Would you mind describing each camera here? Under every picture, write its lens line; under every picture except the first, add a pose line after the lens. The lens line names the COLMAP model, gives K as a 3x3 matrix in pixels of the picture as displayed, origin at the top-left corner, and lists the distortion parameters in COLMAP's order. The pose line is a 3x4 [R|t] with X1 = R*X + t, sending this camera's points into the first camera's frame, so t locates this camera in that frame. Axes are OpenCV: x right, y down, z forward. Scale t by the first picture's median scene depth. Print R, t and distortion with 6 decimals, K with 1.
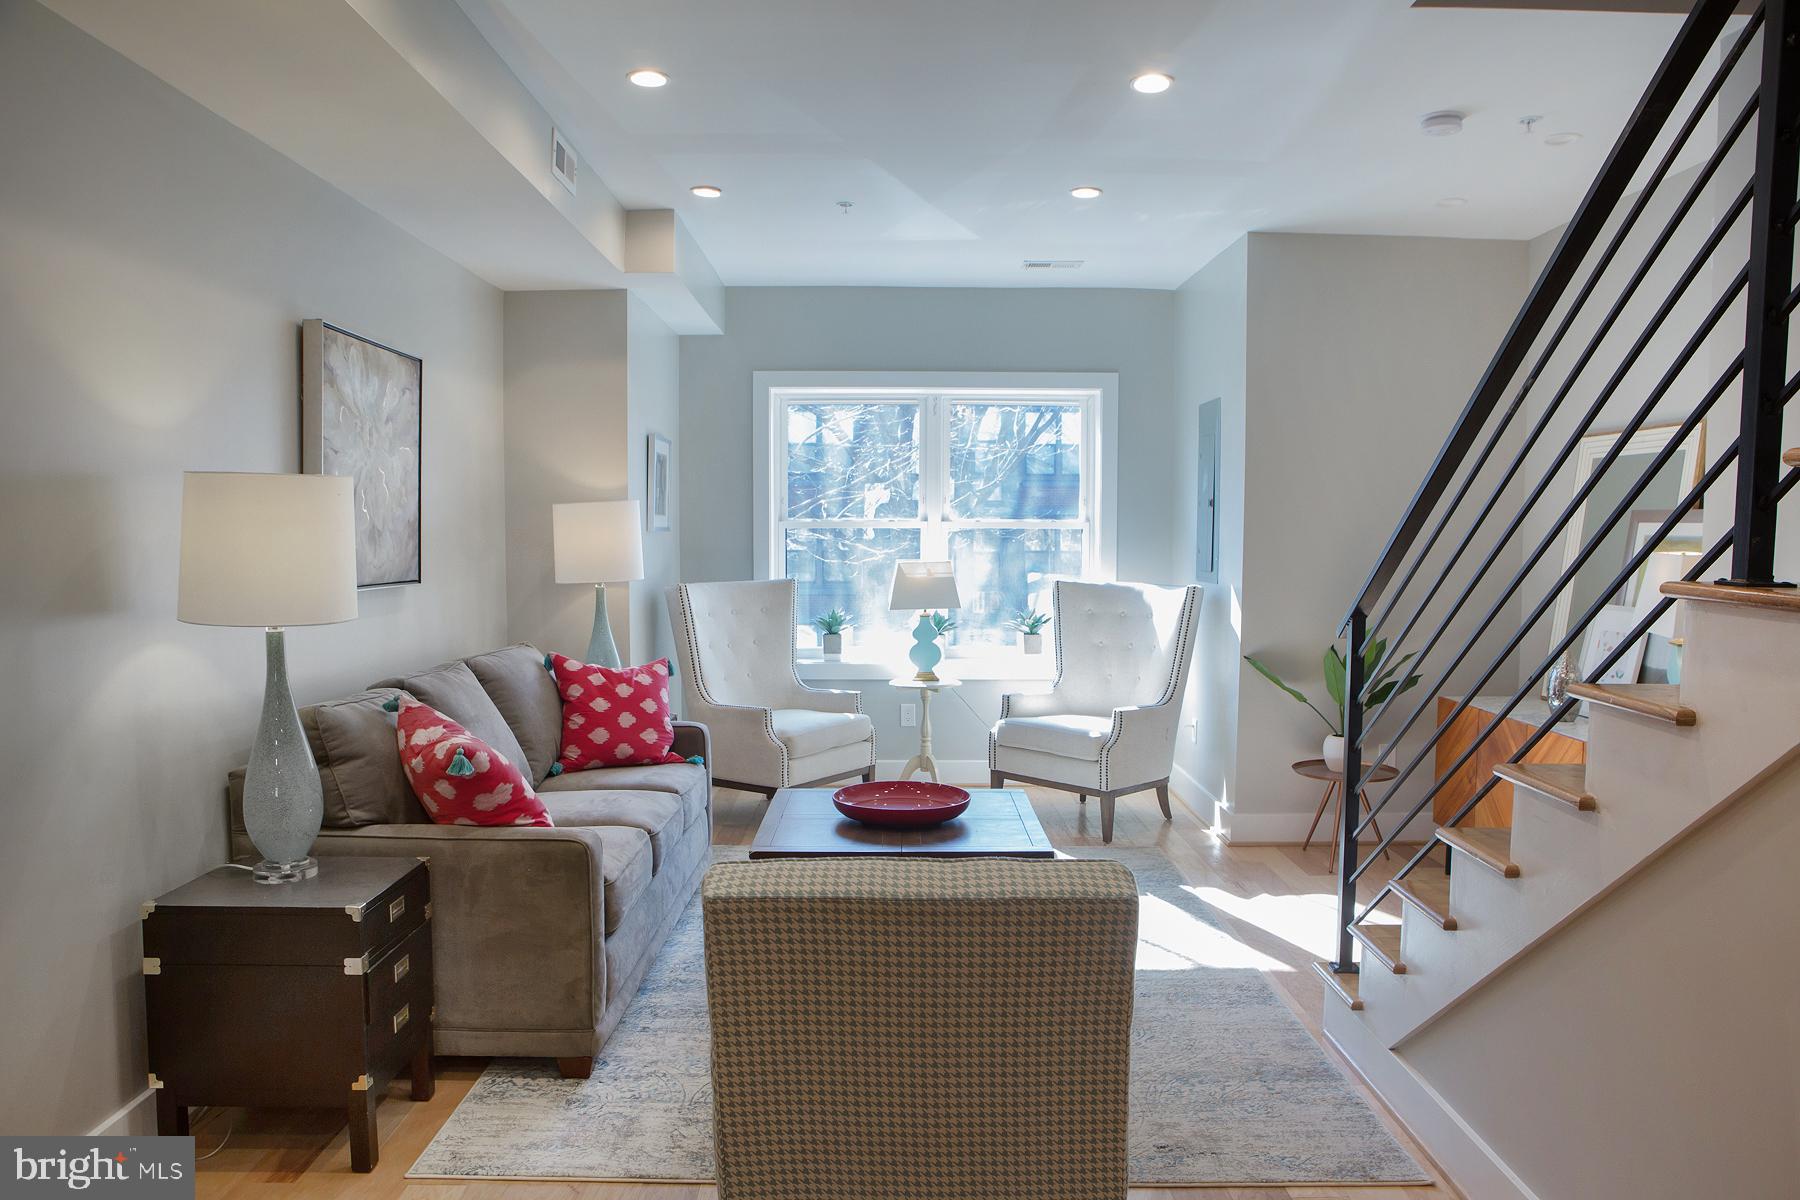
lens RADIAL K [[1238.3, 0, 908.9], [0, 1238.3, 605.4], [0, 0, 1]] dist [-0.101193, 0.075571]
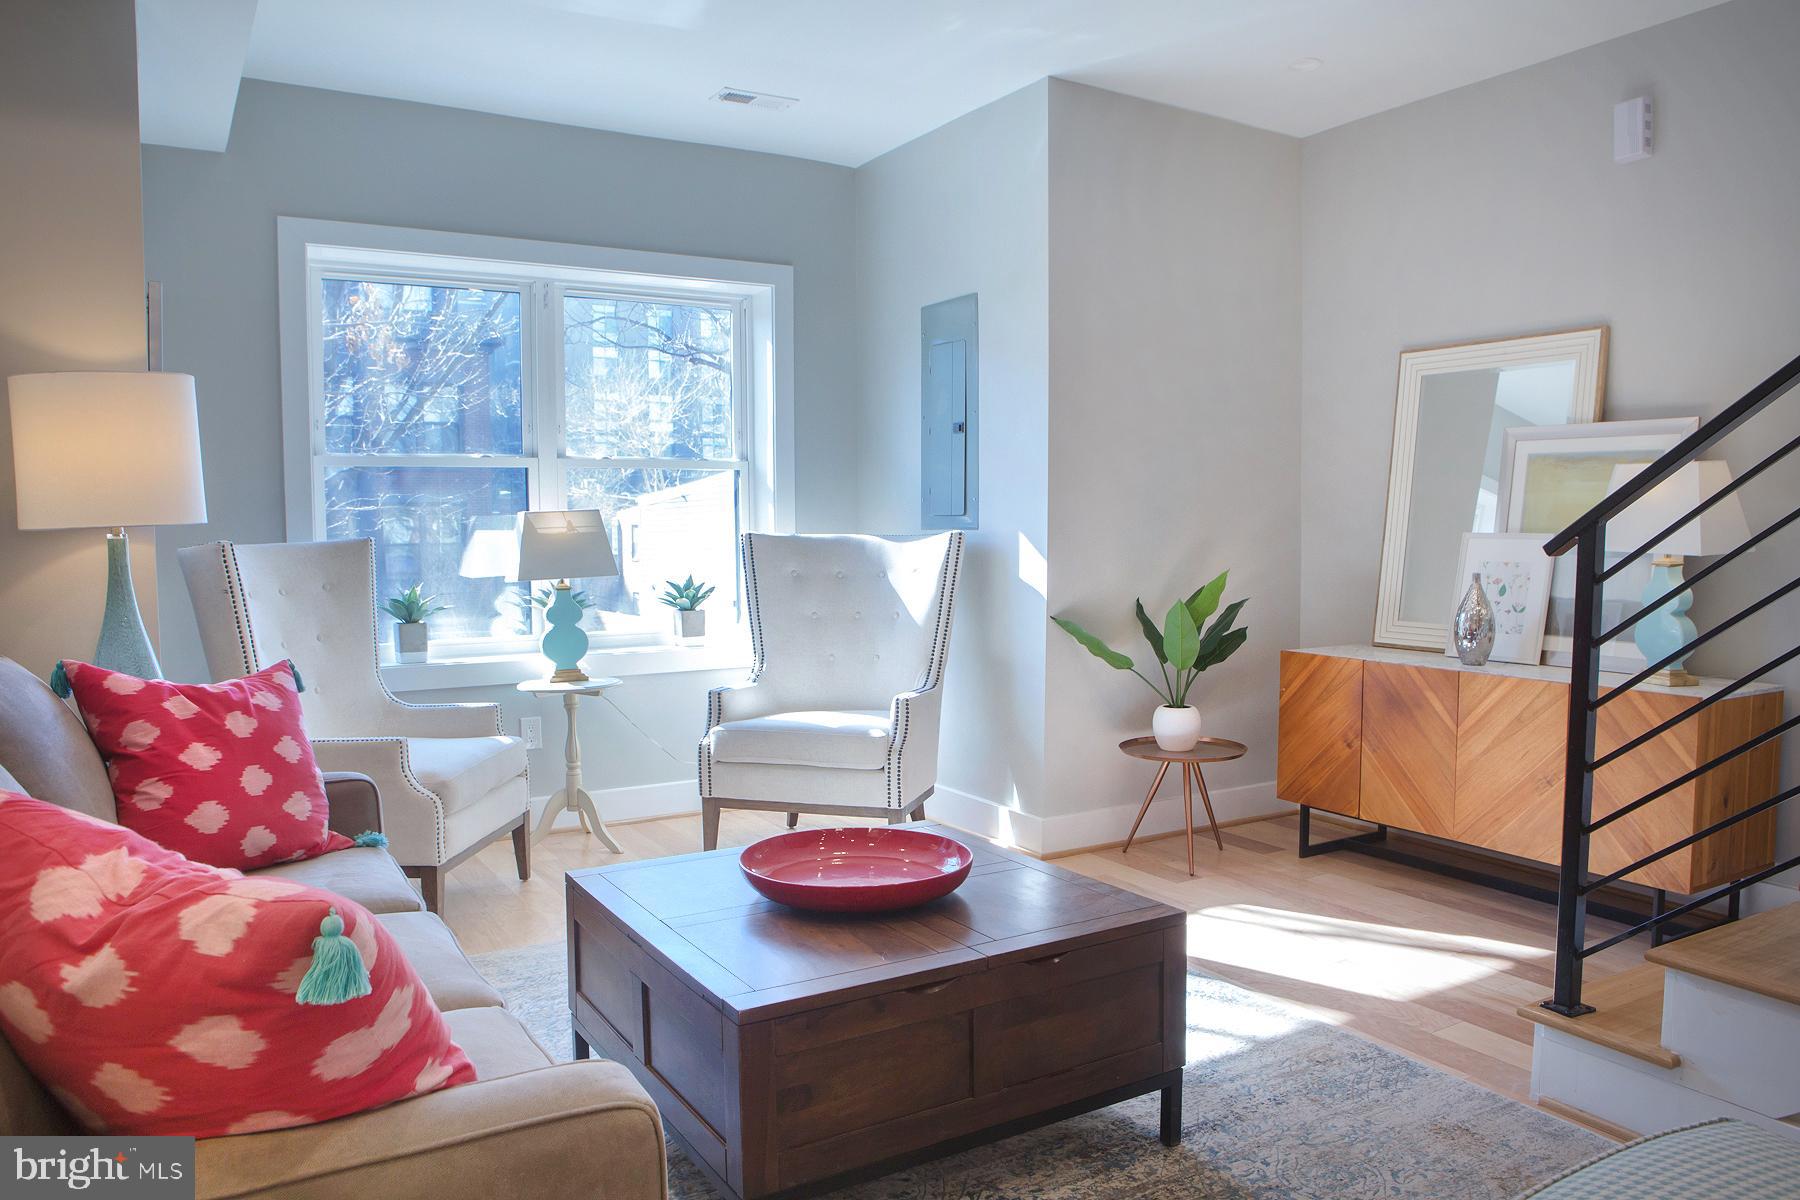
lens RADIAL K [[1275.5, 0, 914.8], [0, 1275.5, 595.1], [0, 0, 1]] dist [-0.099590, 0.077420]
pose [[0.861527, -0.038489, 0.506250, -0.210853], [0.041169, 0.999135, 0.005902, 0.019330], [-0.506039, 0.015757, 0.862366, 0.337190]]
